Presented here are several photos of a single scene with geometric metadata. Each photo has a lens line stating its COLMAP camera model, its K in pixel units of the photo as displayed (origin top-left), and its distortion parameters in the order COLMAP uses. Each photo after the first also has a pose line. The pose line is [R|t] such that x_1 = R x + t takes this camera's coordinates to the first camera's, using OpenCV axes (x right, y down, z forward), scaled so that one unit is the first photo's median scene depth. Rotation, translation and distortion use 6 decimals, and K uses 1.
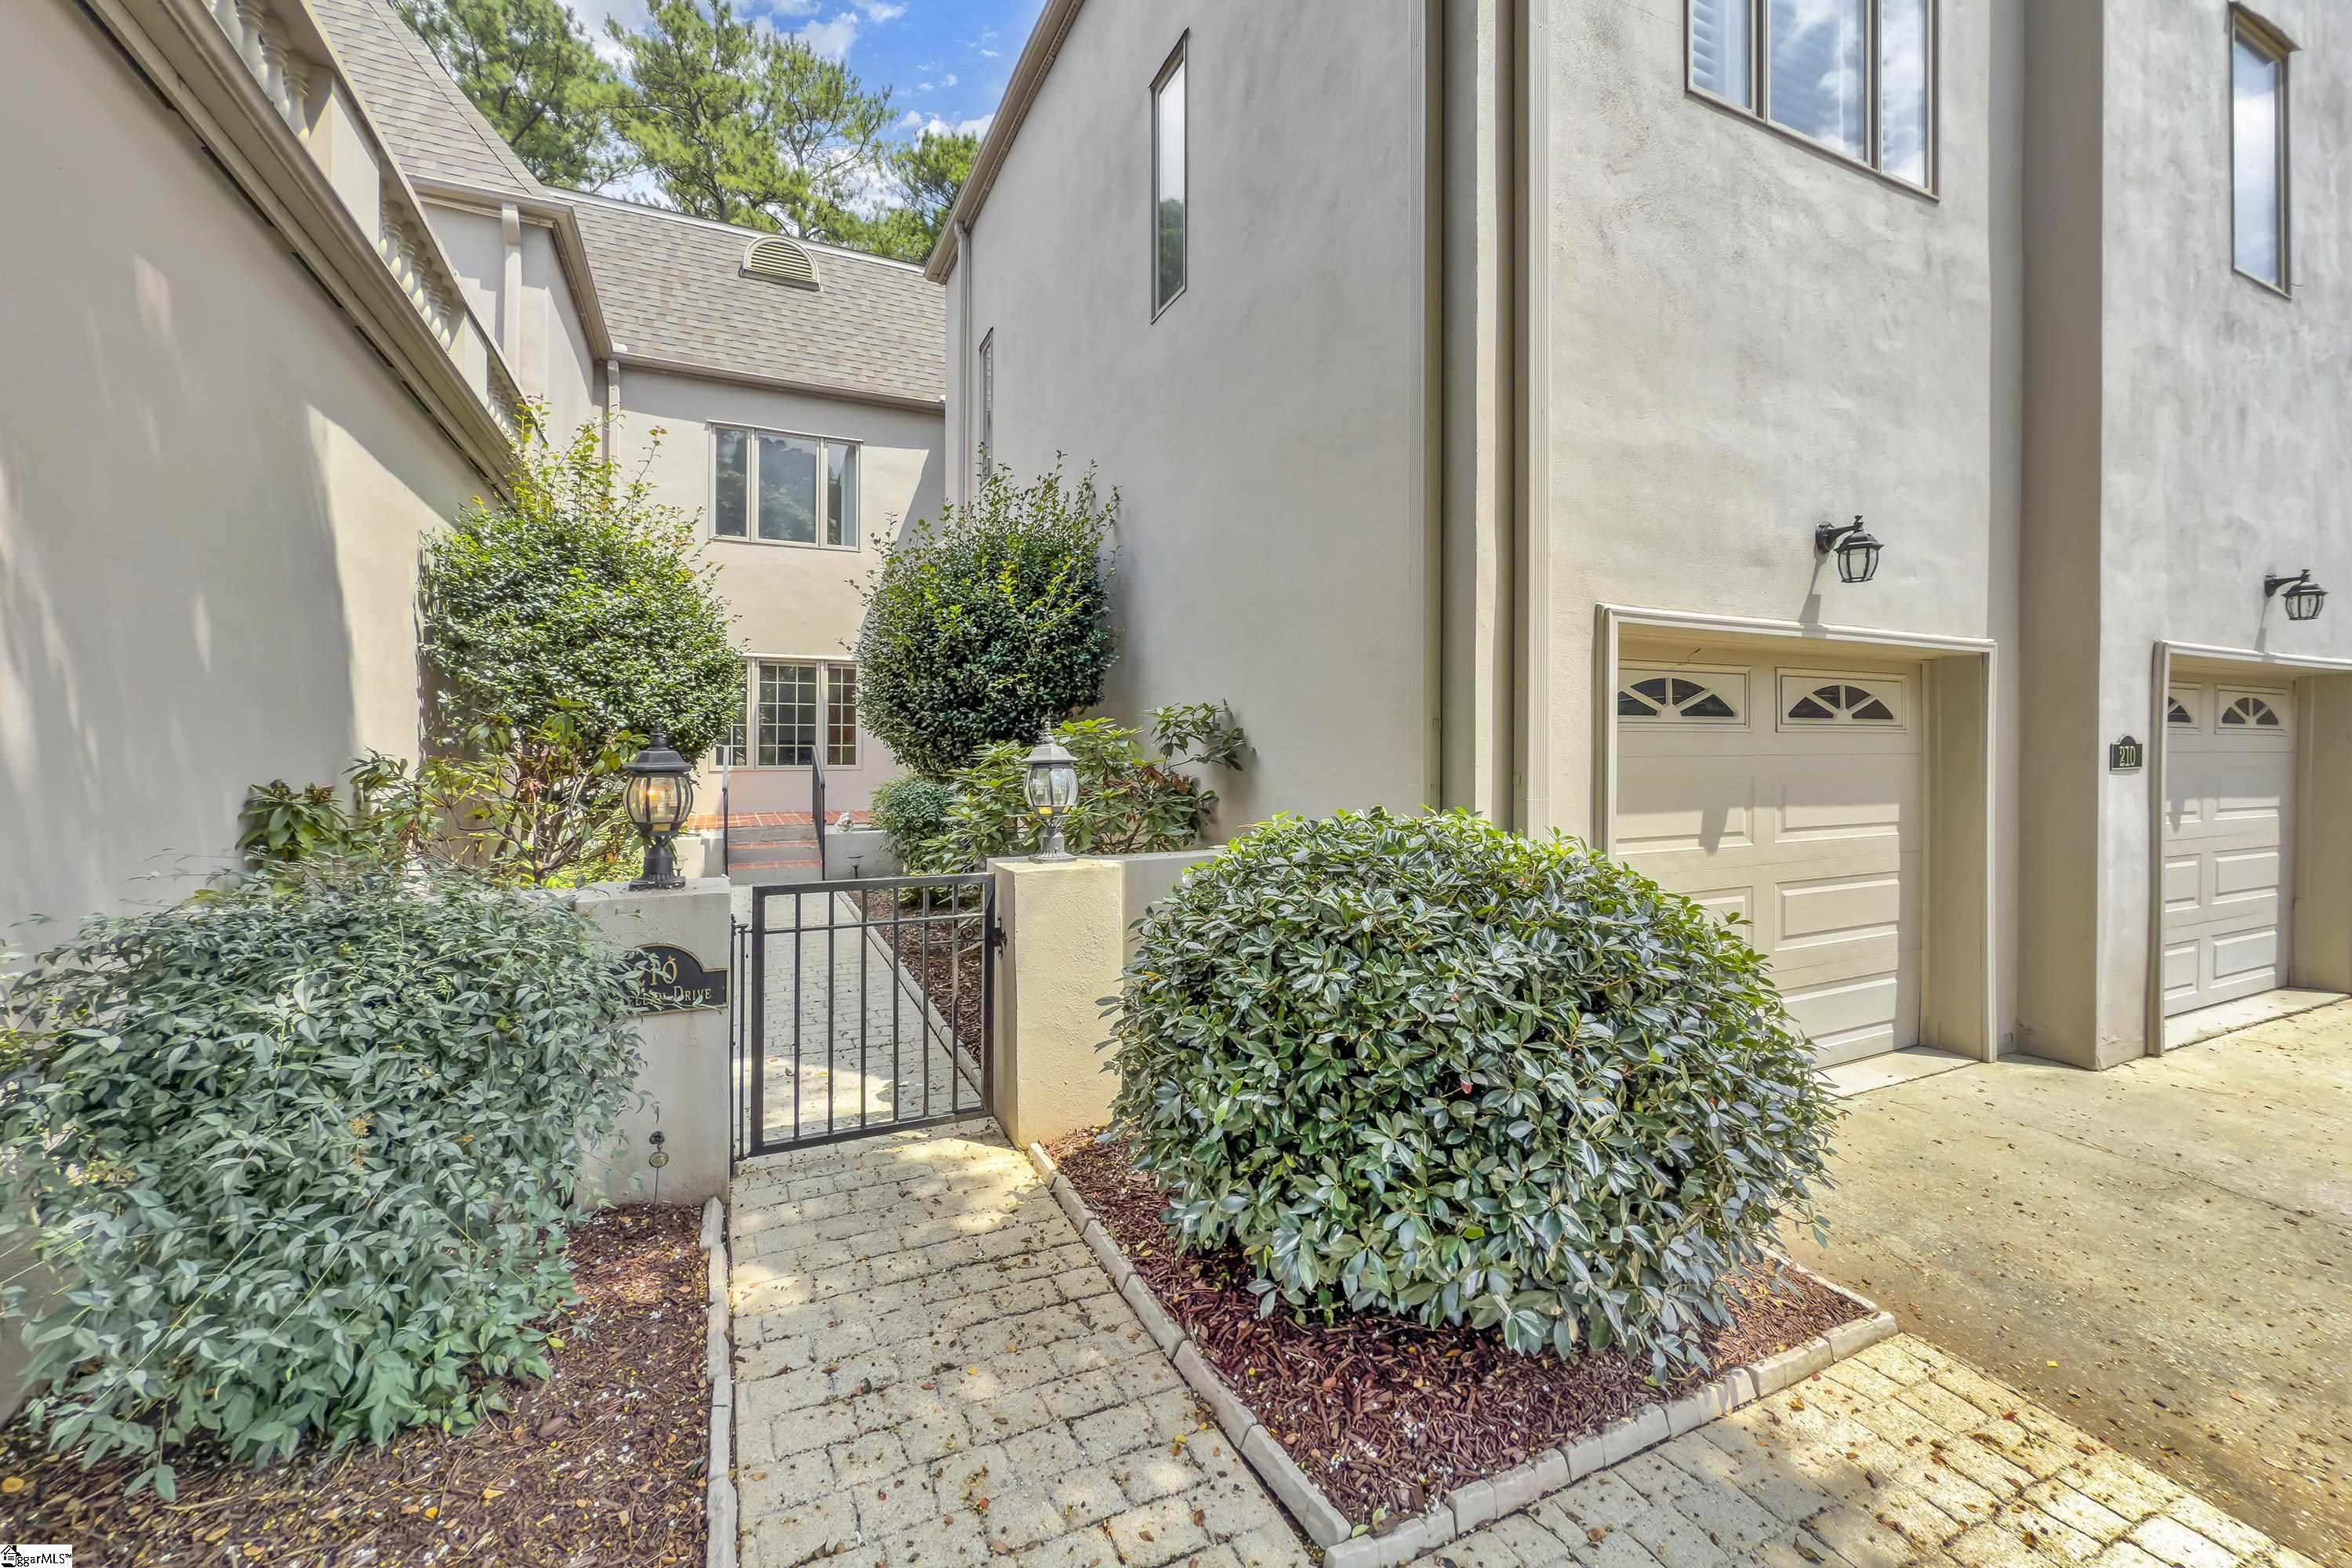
lens RADIAL K [[958.5, 0, 1183.2], [0, 958.5, 767.0], [0, 0, 1]] dist [-0.002578, -0.000346]
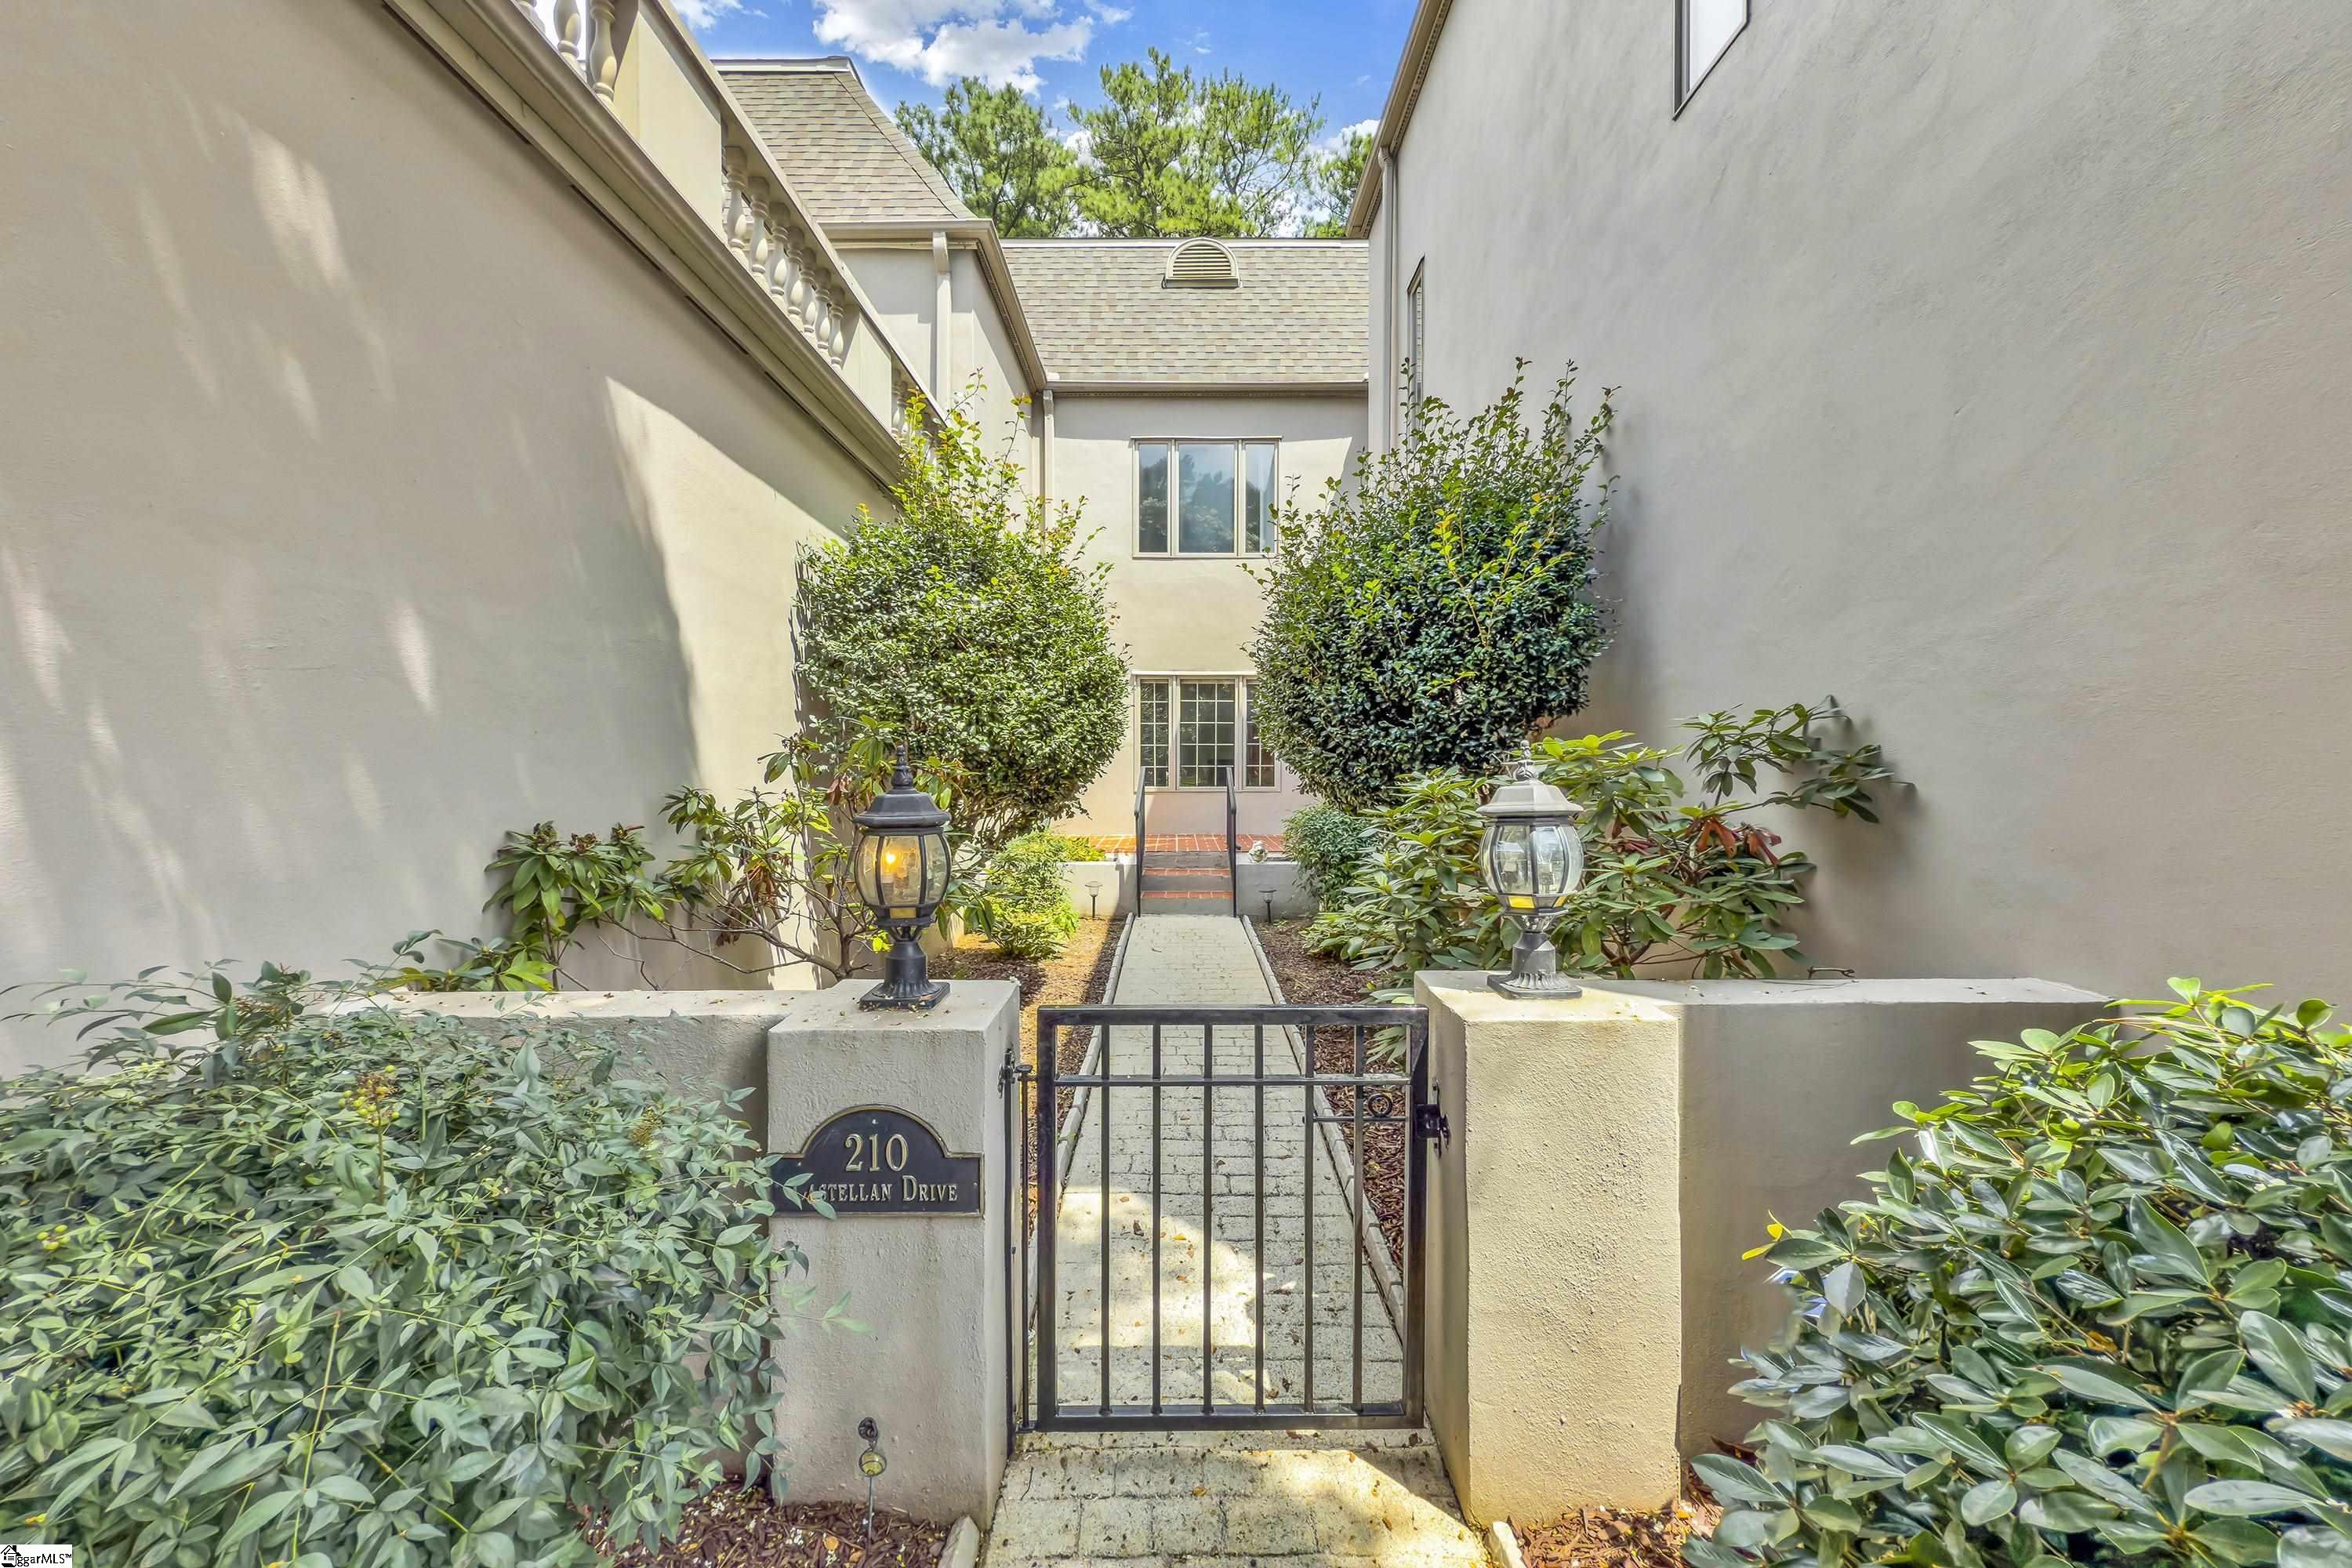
lens RADIAL K [[958.5, 0, 1183.2], [0, 958.5, 767.0], [0, 0, 1]] dist [-0.002578, -0.000346]
pose [[0.904790, -0.000155, -0.425857, -0.055614], [-0.007260, 0.999849, -0.015789, -0.014135], [0.425796, 0.017378, 0.904652, 0.272596]]
